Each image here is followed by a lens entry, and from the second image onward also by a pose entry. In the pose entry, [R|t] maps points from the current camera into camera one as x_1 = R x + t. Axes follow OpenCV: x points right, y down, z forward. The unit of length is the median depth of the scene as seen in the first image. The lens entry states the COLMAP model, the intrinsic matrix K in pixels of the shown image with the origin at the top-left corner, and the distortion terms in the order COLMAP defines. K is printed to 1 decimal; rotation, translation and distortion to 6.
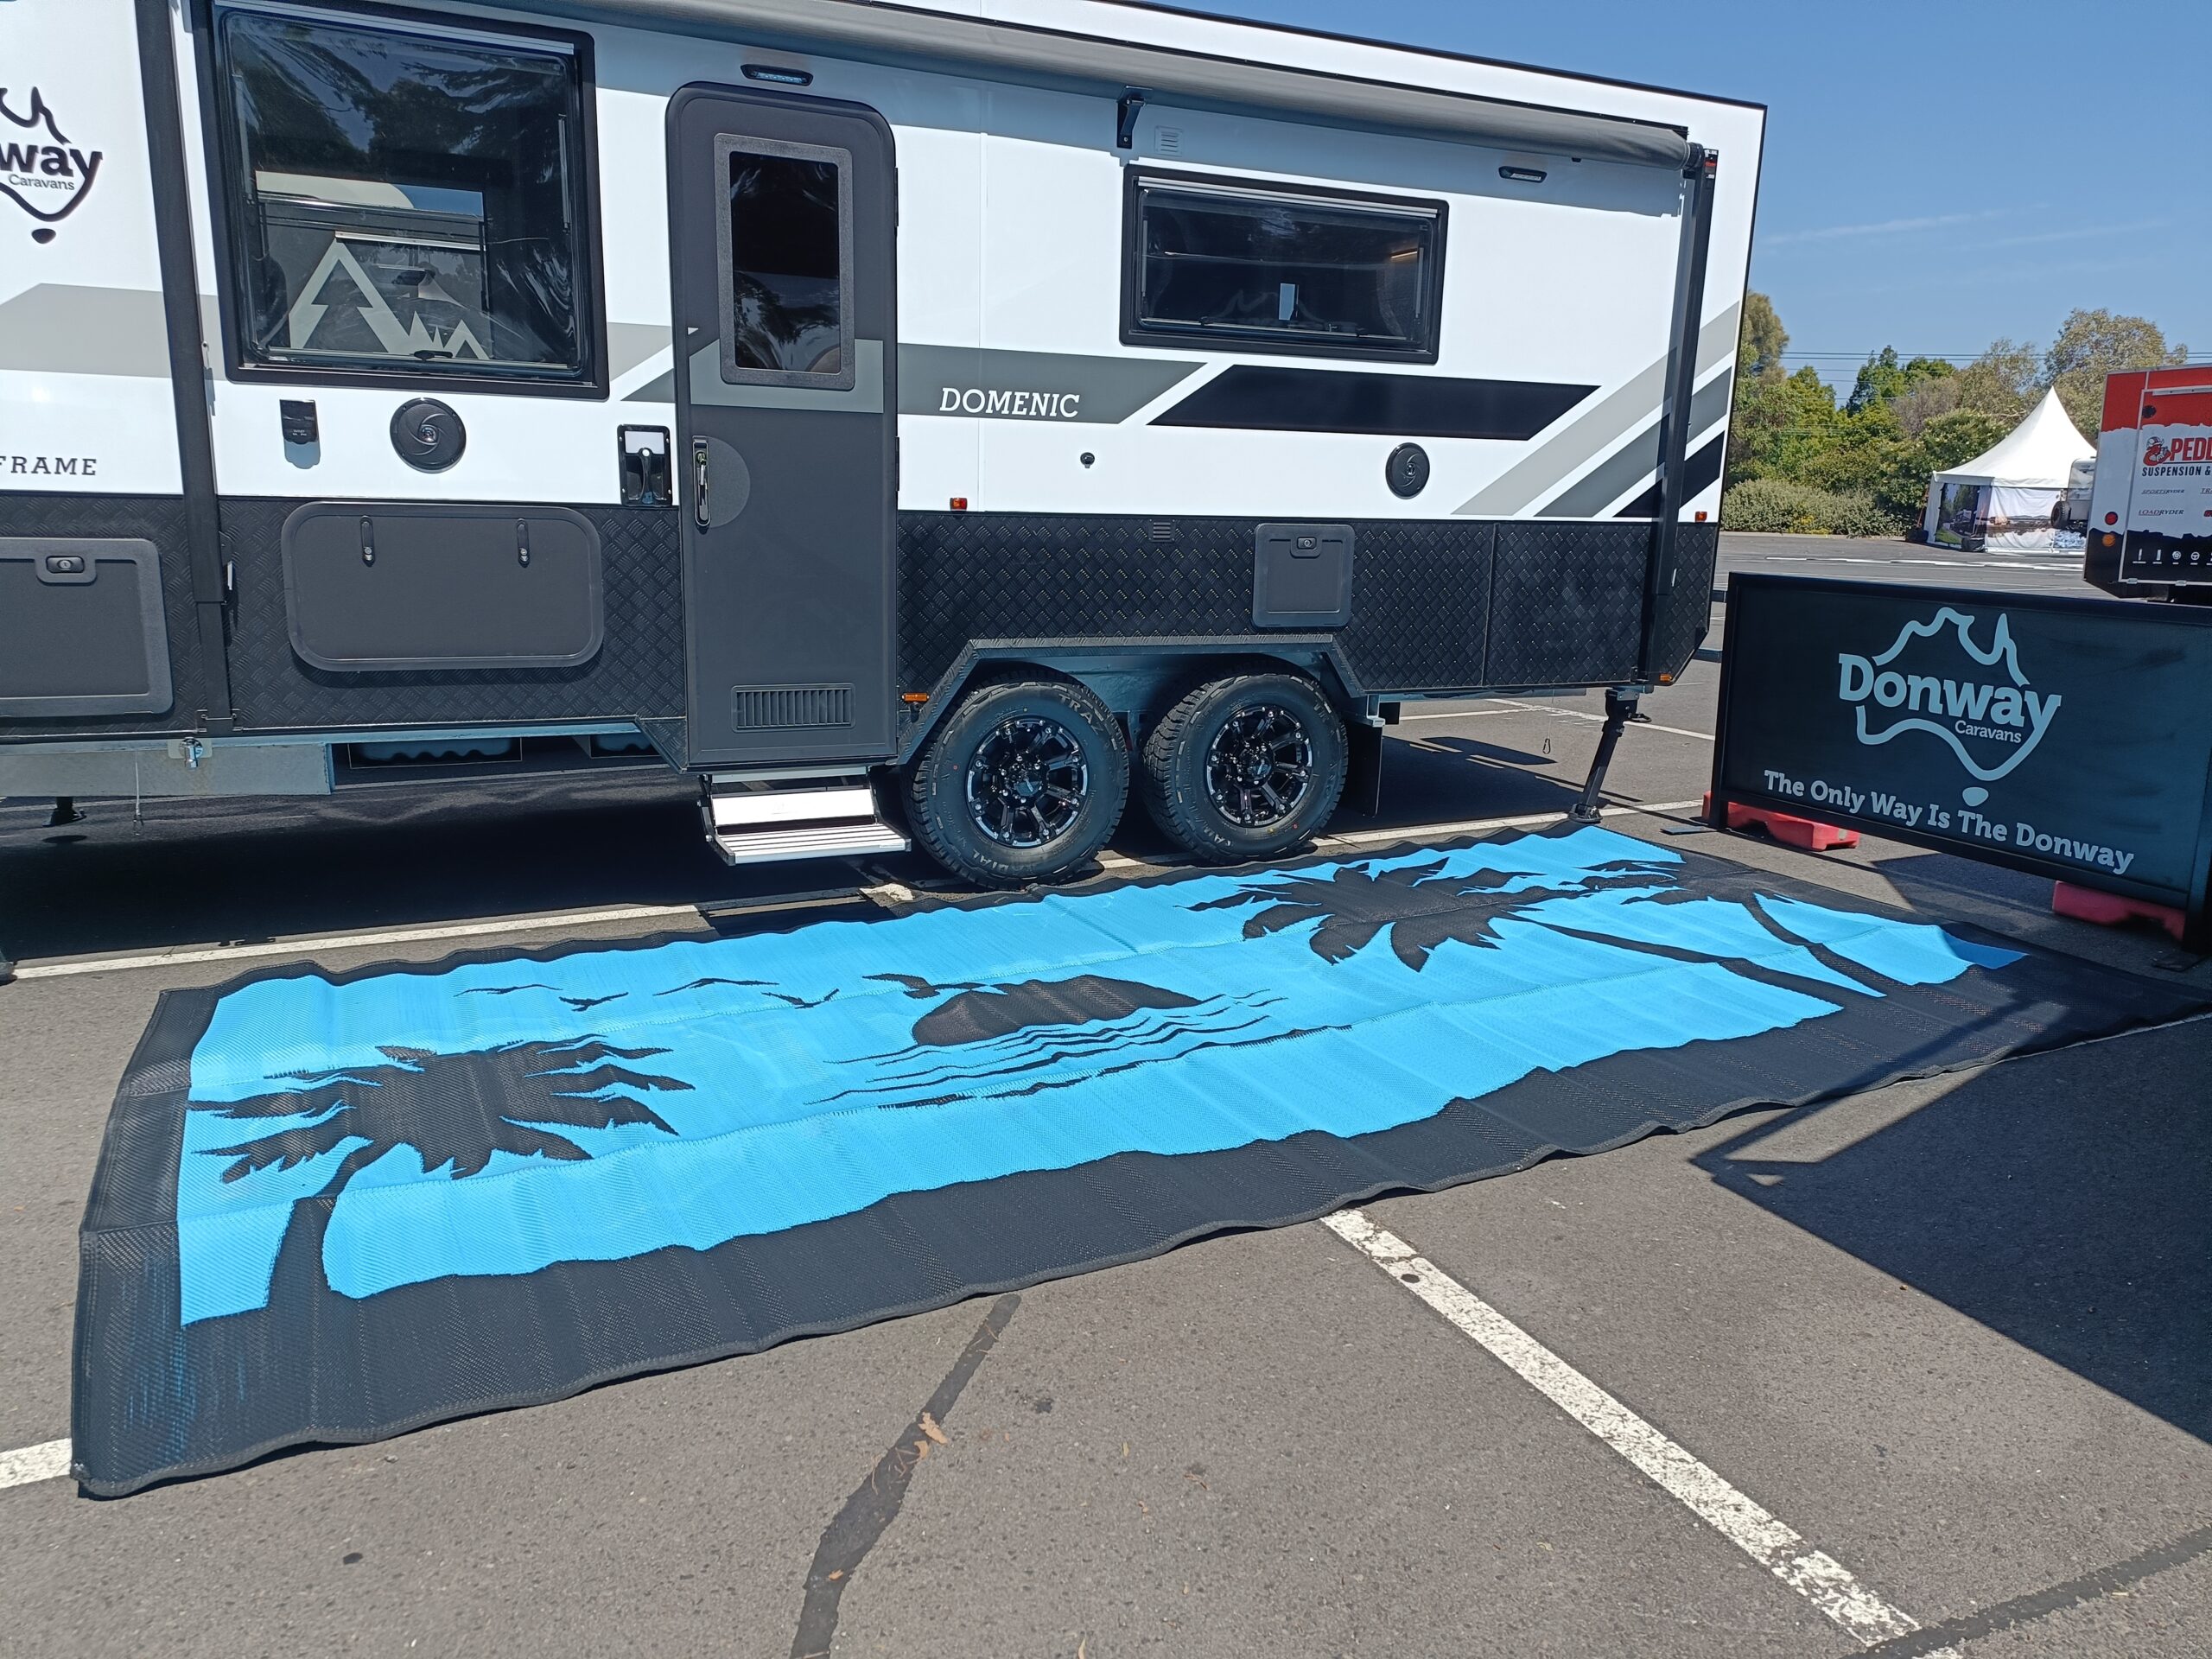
lens RADIAL K [[1623.4, 0, 1109.5], [0, 1623.4, 859.3], [0, 0, 1]] dist [0.059486, -0.048965]
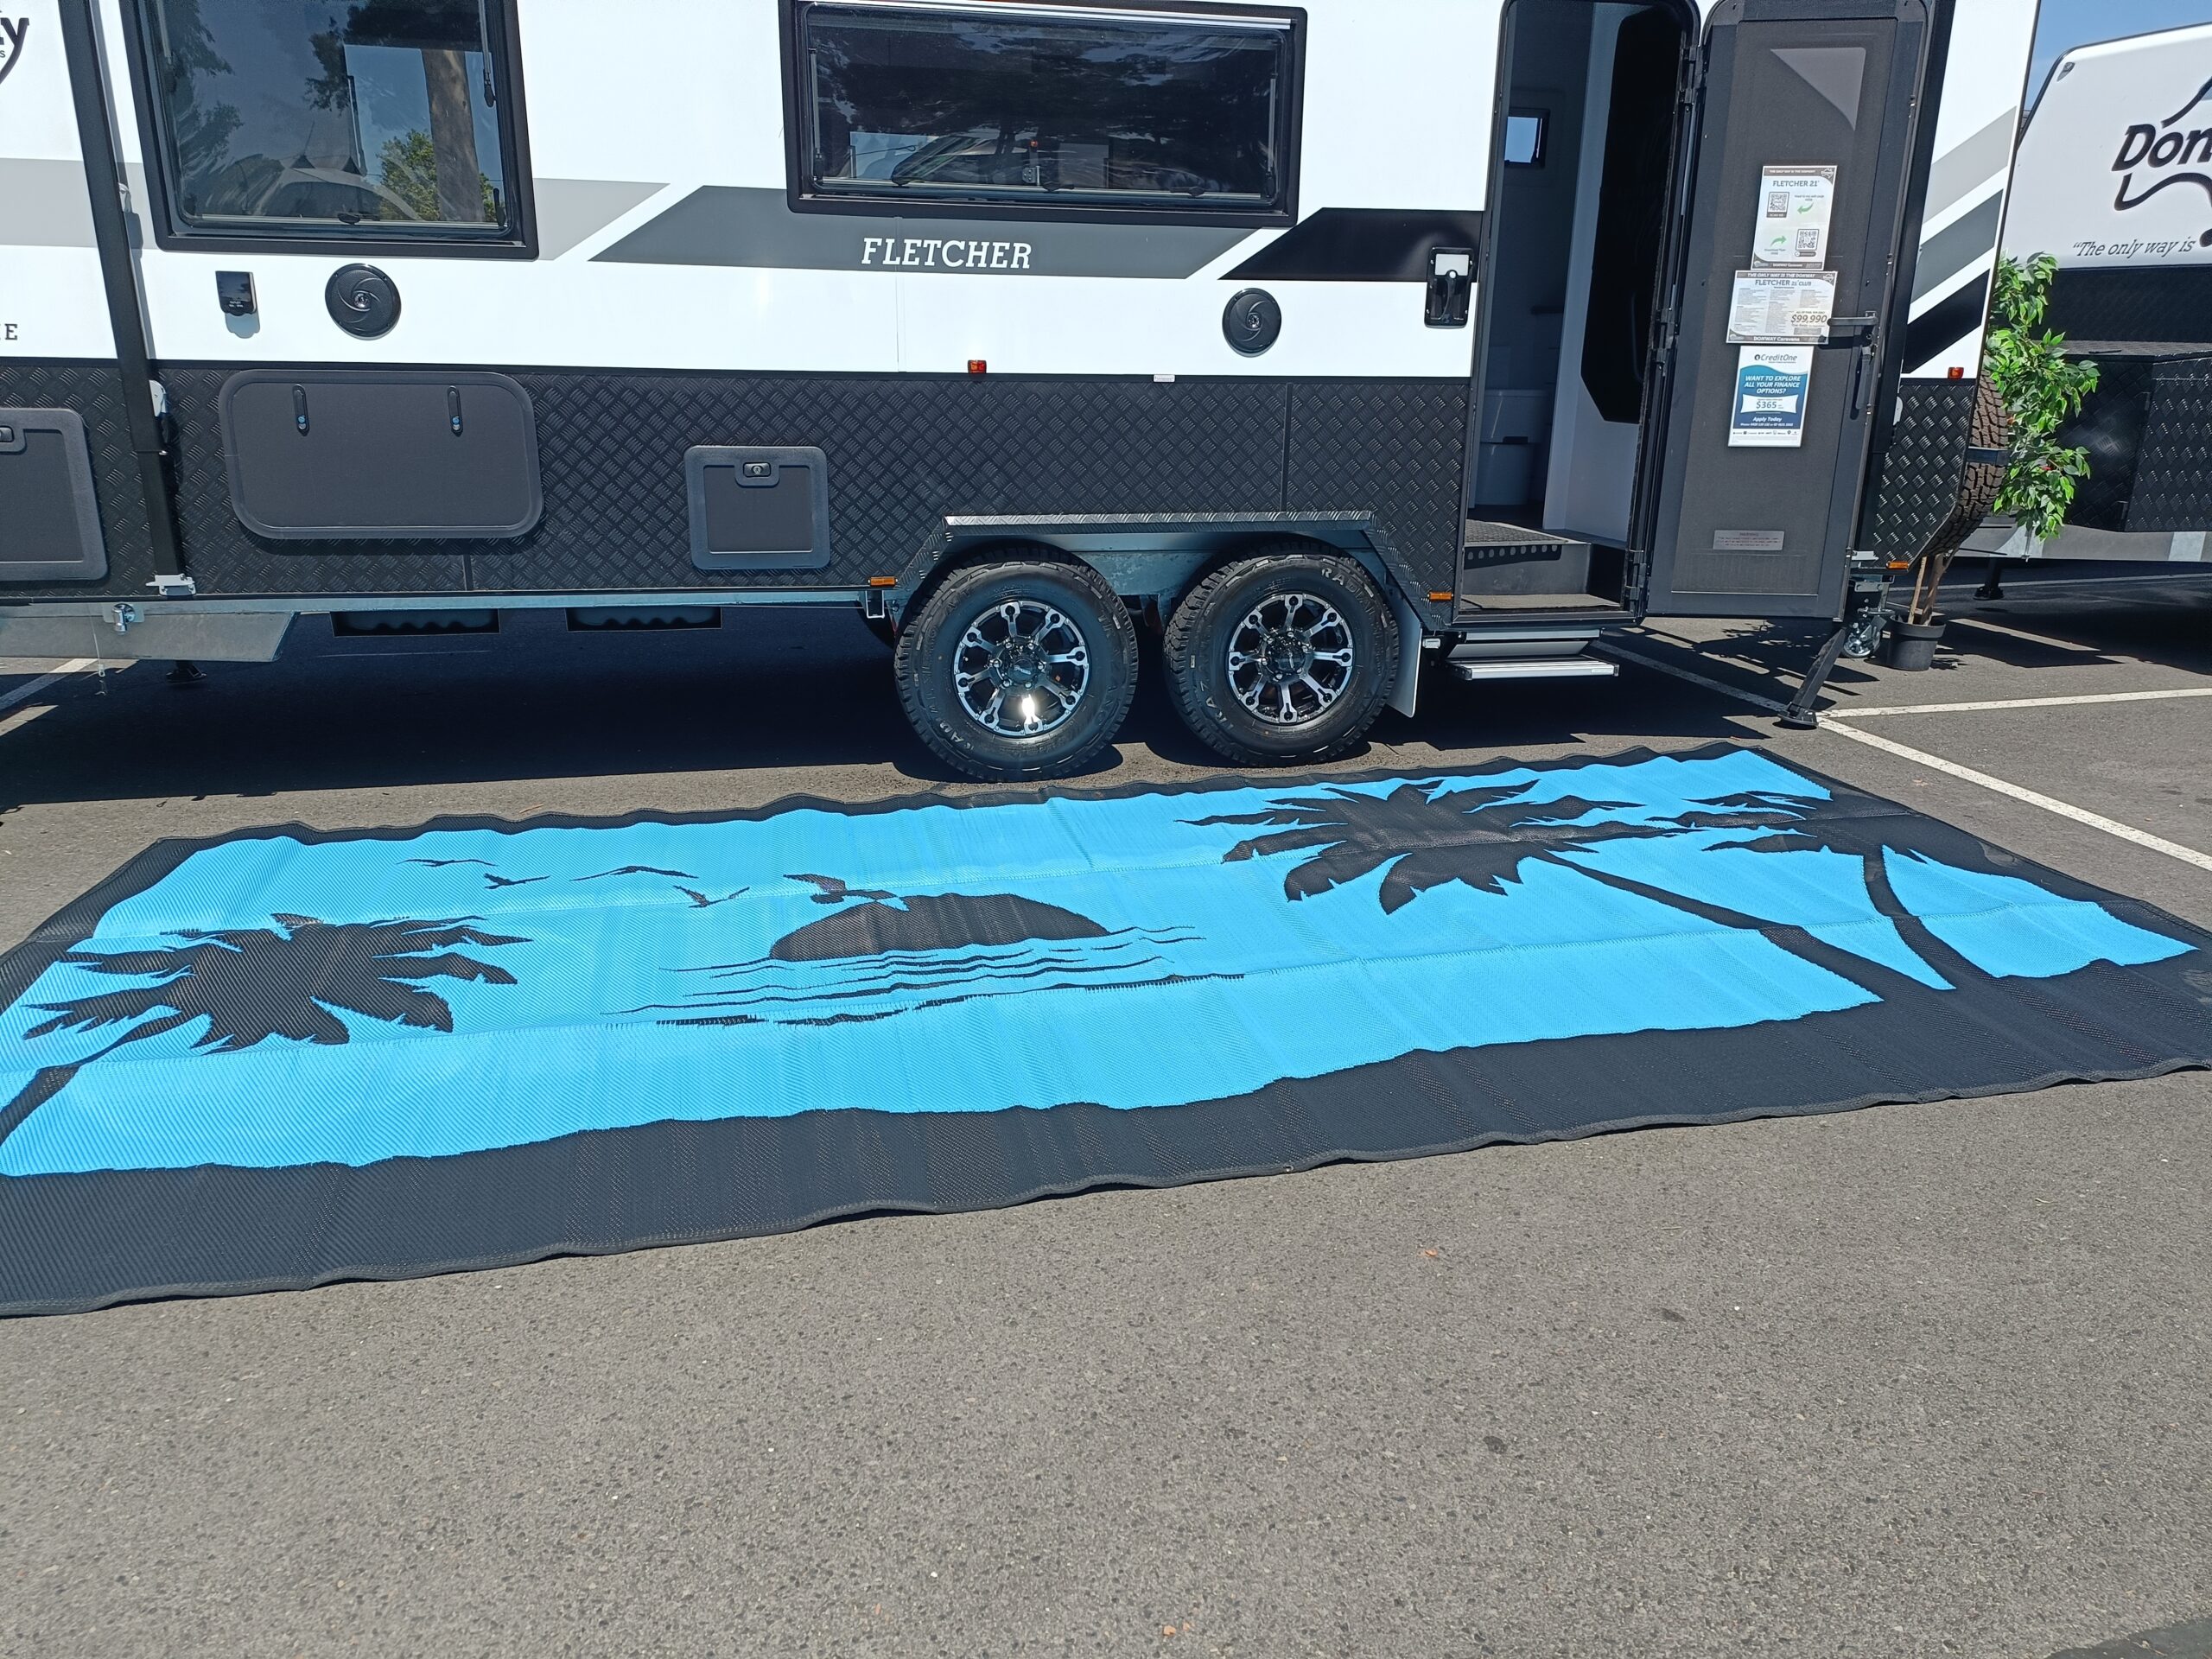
lens RADIAL K [[1623.4, 0, 1107.6], [0, 1623.4, 840.1], [0, 0, 1]] dist [0.059486, -0.048965]
pose [[0.964011, 0.067446, -0.257164, 0.305678], [-0.049618, 0.995933, 0.075201, -0.031874], [0.261190, -0.059735, 0.963437, 0.154185]]
